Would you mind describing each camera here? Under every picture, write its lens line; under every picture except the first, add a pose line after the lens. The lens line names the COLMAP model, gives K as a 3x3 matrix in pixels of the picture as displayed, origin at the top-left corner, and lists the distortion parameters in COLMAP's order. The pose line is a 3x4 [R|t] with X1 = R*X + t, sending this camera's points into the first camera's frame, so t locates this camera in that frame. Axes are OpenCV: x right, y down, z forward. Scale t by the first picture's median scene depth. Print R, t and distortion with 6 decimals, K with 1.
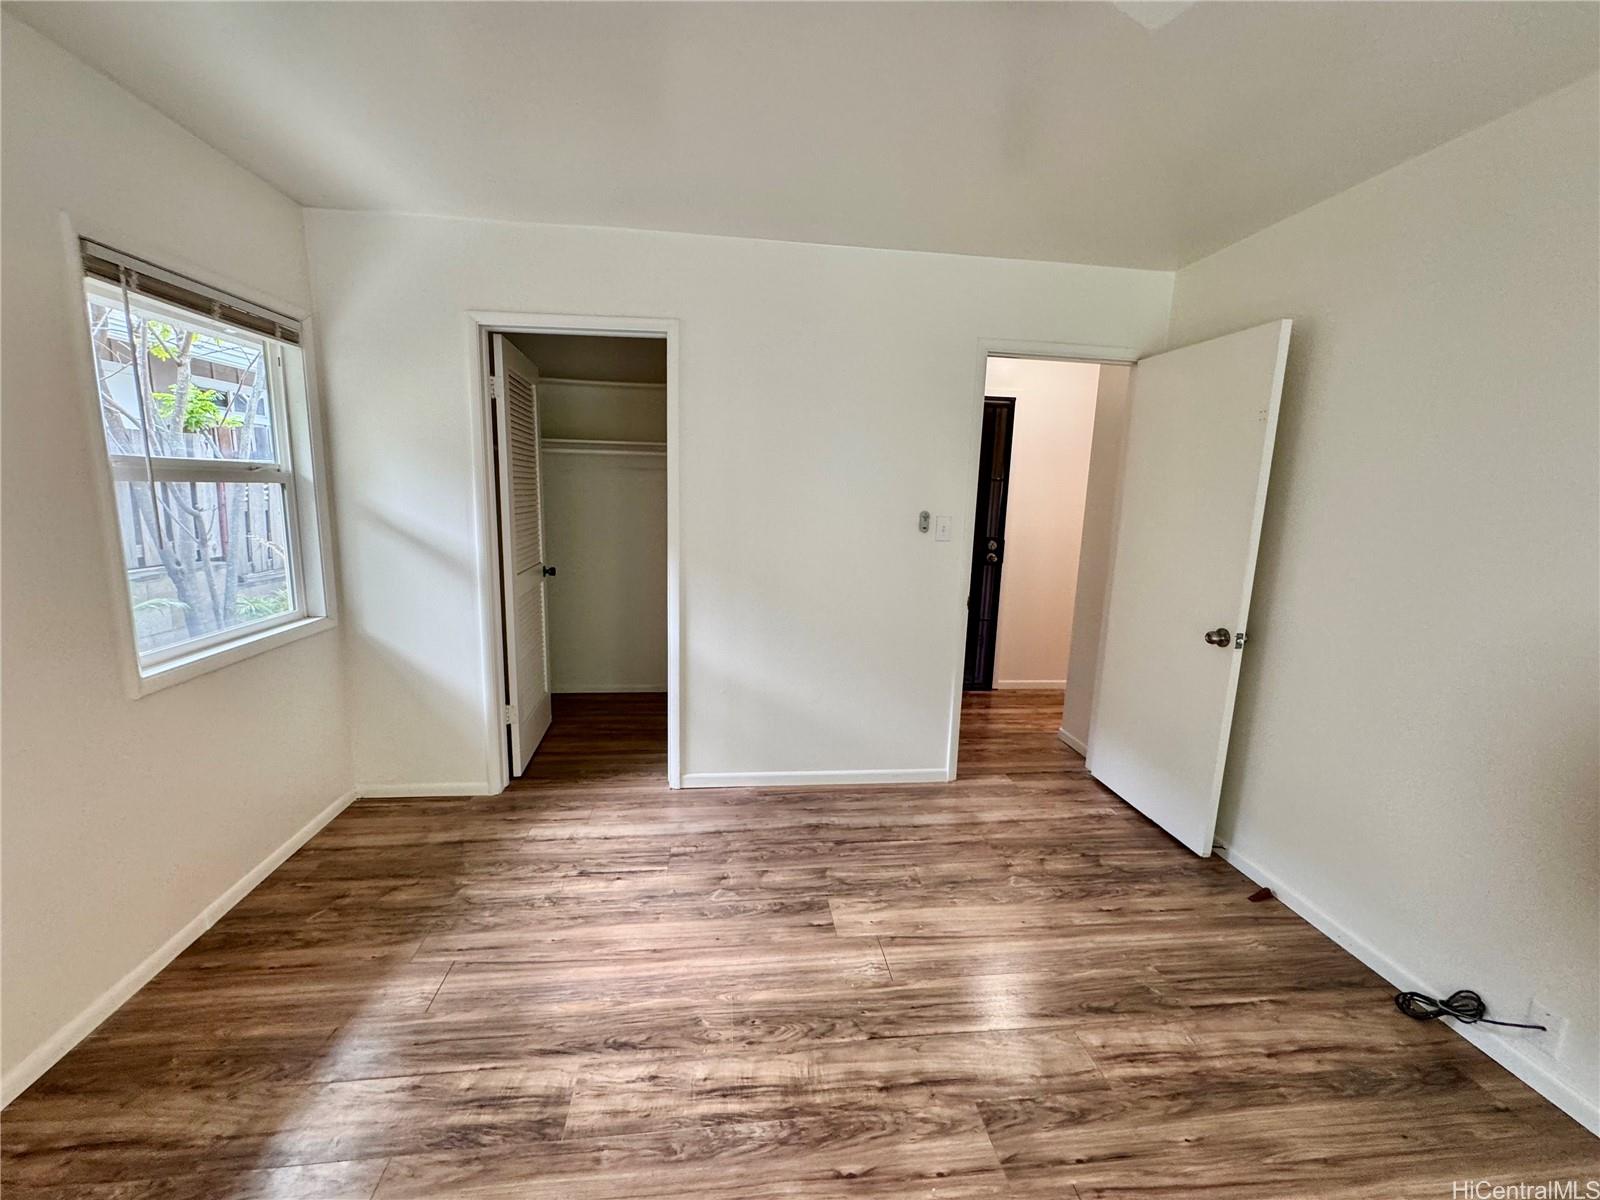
lens RADIAL K [[640.5, 0, 795.3], [0, 640.5, 600.9], [0, 0, 1]] dist [-0.004238, -0.000462]
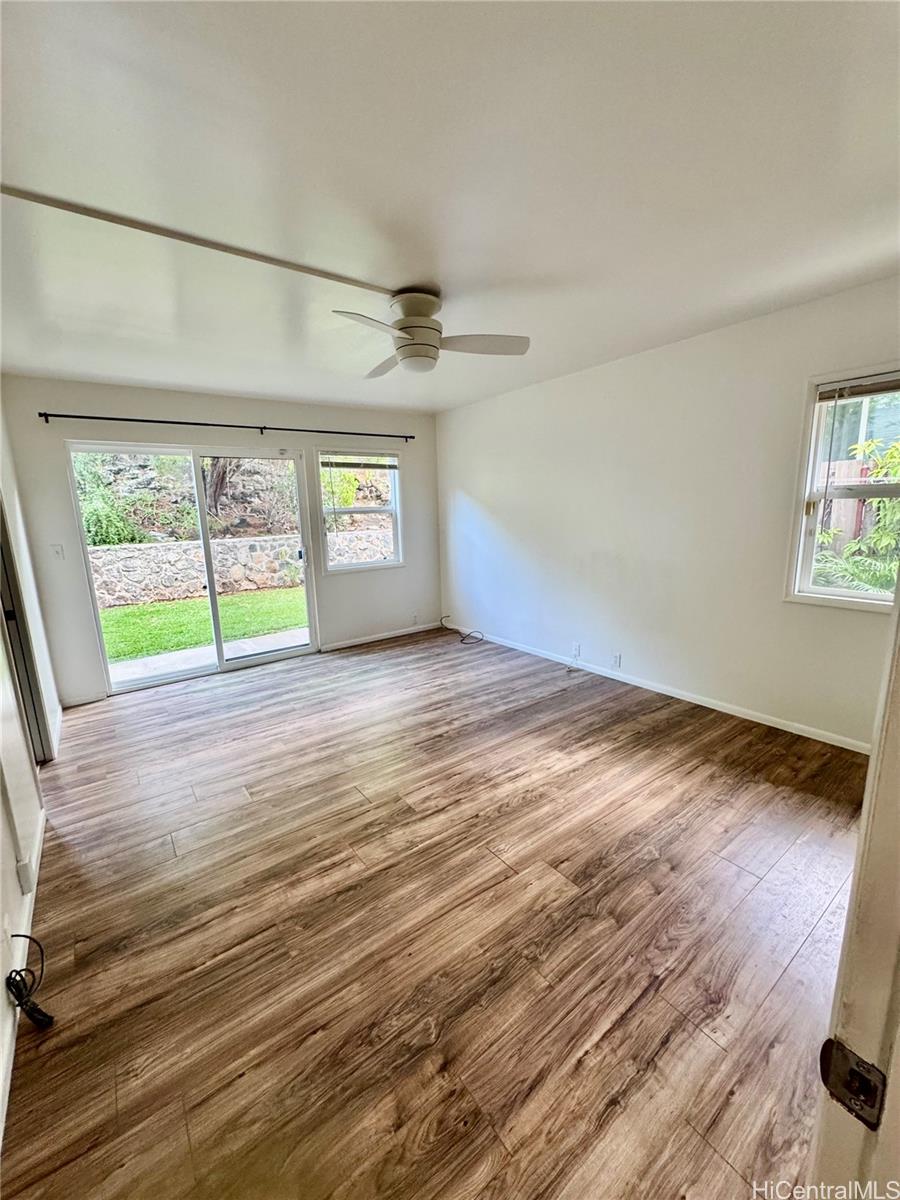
lens RADIAL K [[480.4, 0, 446.4], [0, 480.4, 597.9], [0, 0, 1]] dist [-0.004238, -0.000462]
pose [[-0.871145, 0.091613, -0.482403, 0.634676], [-0.076628, 0.945039, 0.317850, -0.242352], [0.485009, 0.313859, -0.816247, 1.512611]]
